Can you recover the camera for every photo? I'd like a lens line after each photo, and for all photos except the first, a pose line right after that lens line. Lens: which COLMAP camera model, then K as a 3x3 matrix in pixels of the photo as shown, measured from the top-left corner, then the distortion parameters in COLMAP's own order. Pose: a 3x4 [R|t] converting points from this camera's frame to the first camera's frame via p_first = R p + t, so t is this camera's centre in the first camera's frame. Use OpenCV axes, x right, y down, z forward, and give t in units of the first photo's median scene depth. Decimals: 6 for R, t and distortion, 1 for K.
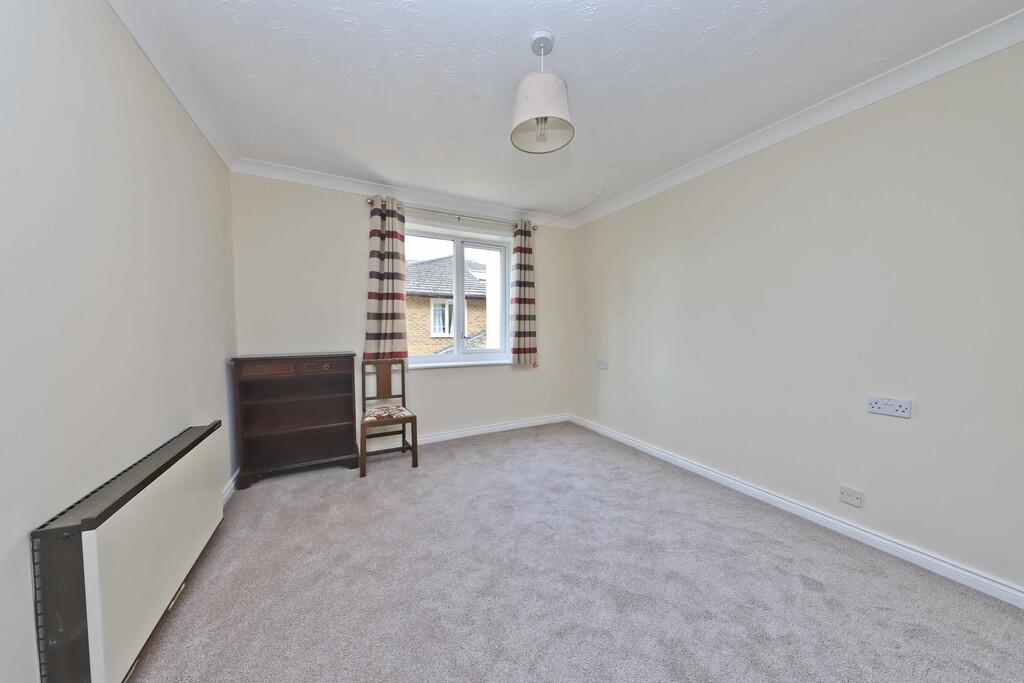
lens RADIAL K [[329.6, 0, 512.0], [0, 329.6, 341.5], [0, 0, 1]] dist [-0.000337, -0.000025]
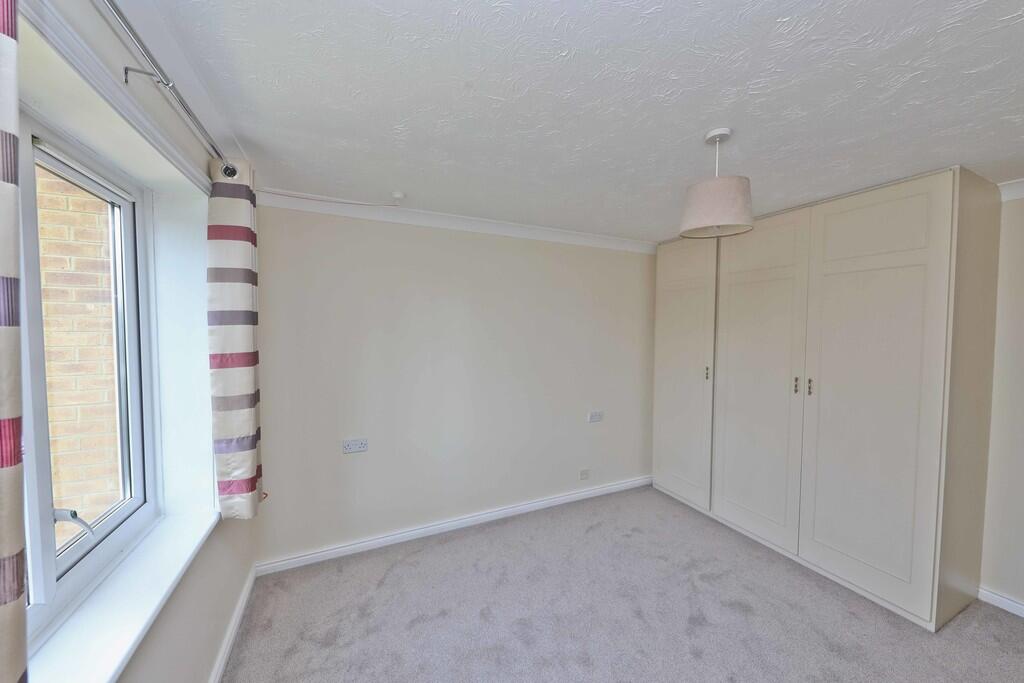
lens RADIAL K [[363.6, 0, 512.0], [0, 363.6, 341.5], [0, 0, 1]] dist [0.001756, 0.000113]
pose [[0.046082, -0.041133, 0.998090, -0.481990], [0.042952, 0.998309, 0.039159, -0.172955], [-0.998014, 0.041066, 0.047771, 0.752092]]
